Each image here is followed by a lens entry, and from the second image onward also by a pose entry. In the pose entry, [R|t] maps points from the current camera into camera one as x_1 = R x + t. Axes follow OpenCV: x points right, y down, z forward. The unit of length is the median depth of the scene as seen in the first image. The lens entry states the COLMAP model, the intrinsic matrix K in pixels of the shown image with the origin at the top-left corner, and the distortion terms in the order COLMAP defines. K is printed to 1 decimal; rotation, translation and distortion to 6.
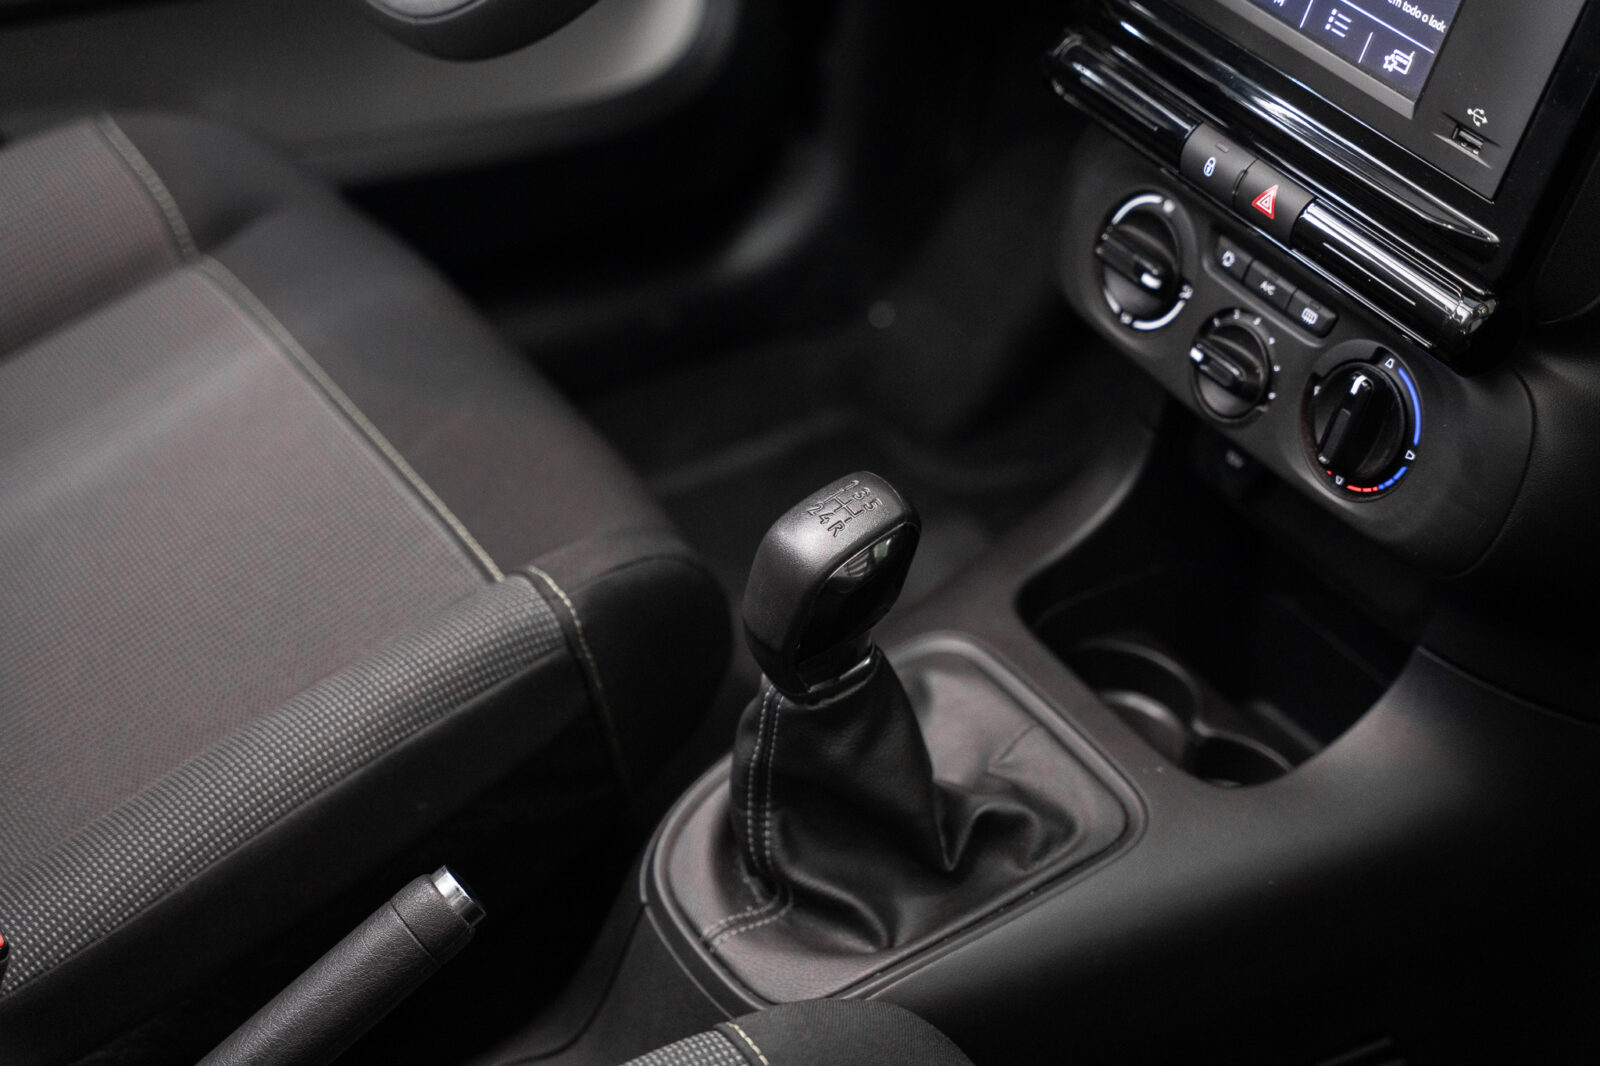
lens RADIAL K [[3011.4, 0, 803.2], [0, 3011.4, 535.2], [0, 0, 1]] dist [0.245098, 0.000000]
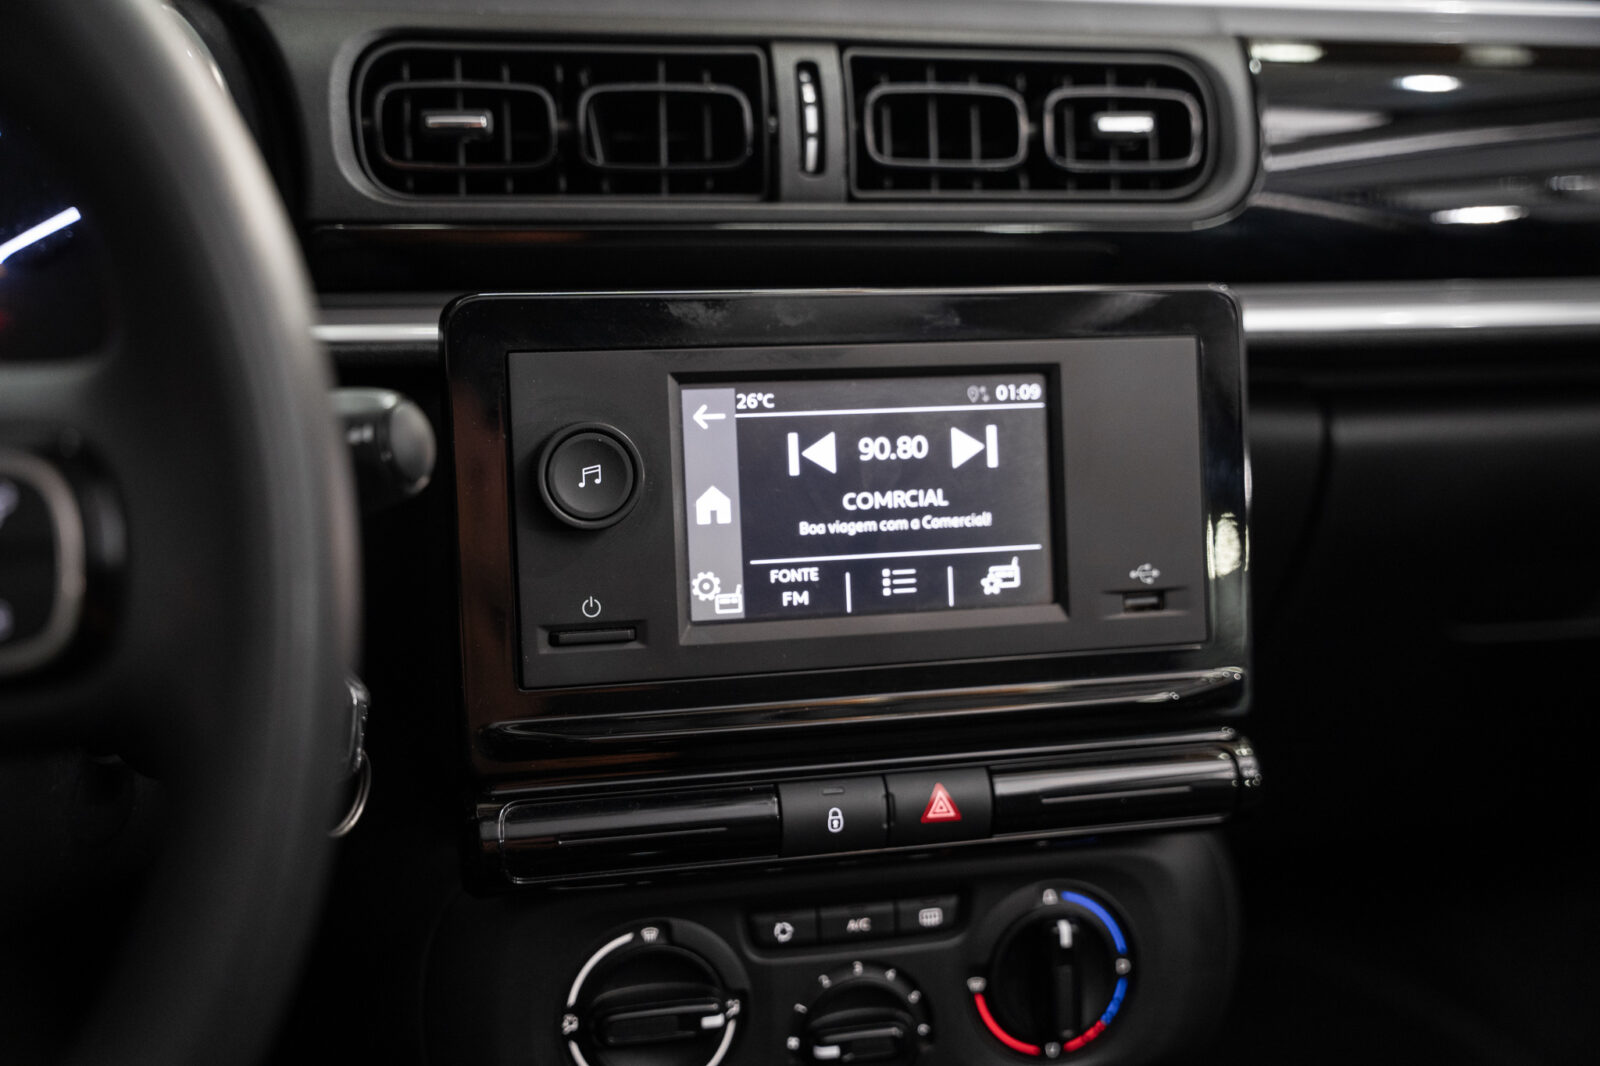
lens RADIAL K [[1962.2, 0, 799.1], [0, 1962.2, 553.9], [0, 0, 1]] dist [-0.023694, 0.000000]
pose [[0.307500, -0.360301, 0.880697, -0.274883], [0.531520, 0.832726, 0.155092, -0.251218], [-0.789259, 0.420417, 0.447571, 0.727869]]
